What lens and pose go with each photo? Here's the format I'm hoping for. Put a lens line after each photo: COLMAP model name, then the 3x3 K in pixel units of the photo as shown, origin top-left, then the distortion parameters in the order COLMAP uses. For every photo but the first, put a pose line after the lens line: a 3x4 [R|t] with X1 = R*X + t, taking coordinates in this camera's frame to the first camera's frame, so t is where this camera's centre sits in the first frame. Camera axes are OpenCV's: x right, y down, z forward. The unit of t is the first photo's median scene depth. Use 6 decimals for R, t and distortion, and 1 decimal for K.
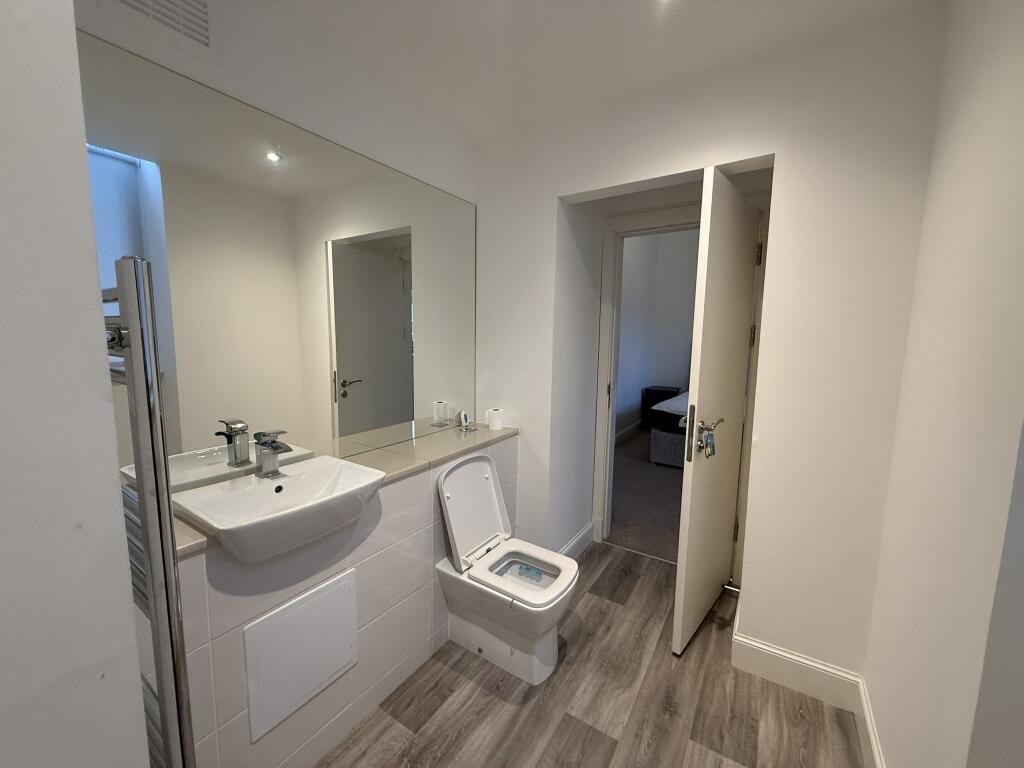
lens RADIAL K [[402.8, 0, 512.0], [0, 402.8, 384.0], [0, 0, 1]] dist [0.001048, 0.000014]
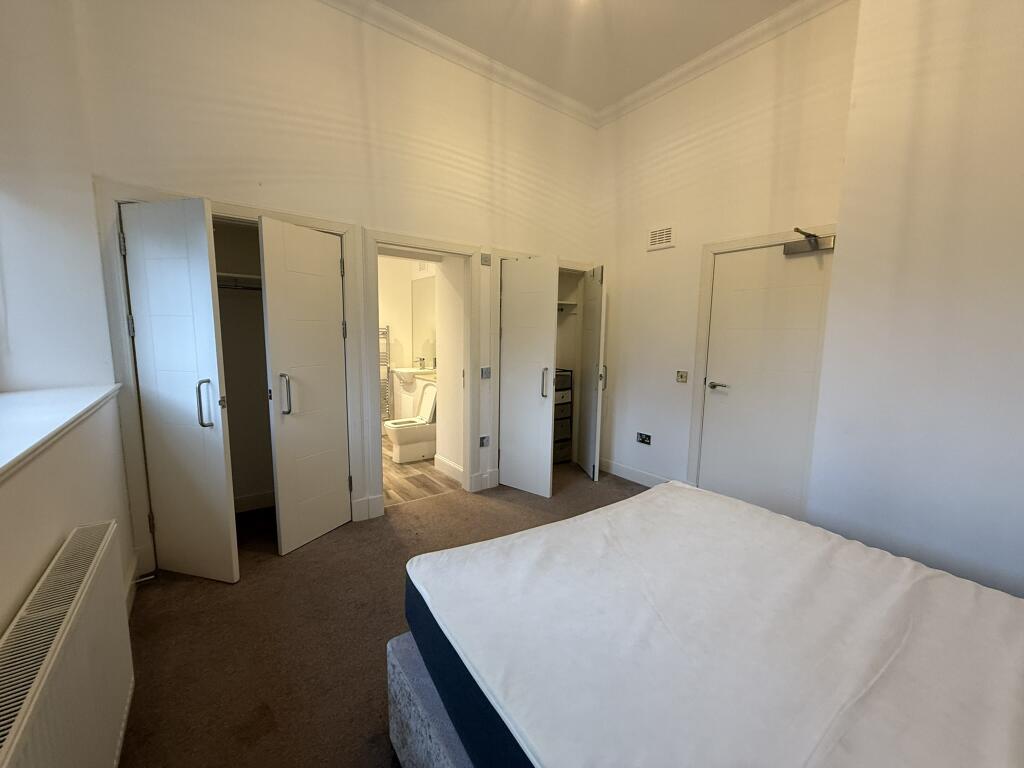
lens RADIAL K [[402.8, 0, 512.0], [0, 402.8, 384.0], [0, 0, 1]] dist [0.001048, 0.000014]
pose [[-0.340357, 0.100131, -0.934950, 2.437792], [-0.127621, 0.980194, 0.151435, -0.298008], [0.931595, 0.170862, -0.320837, 2.688592]]
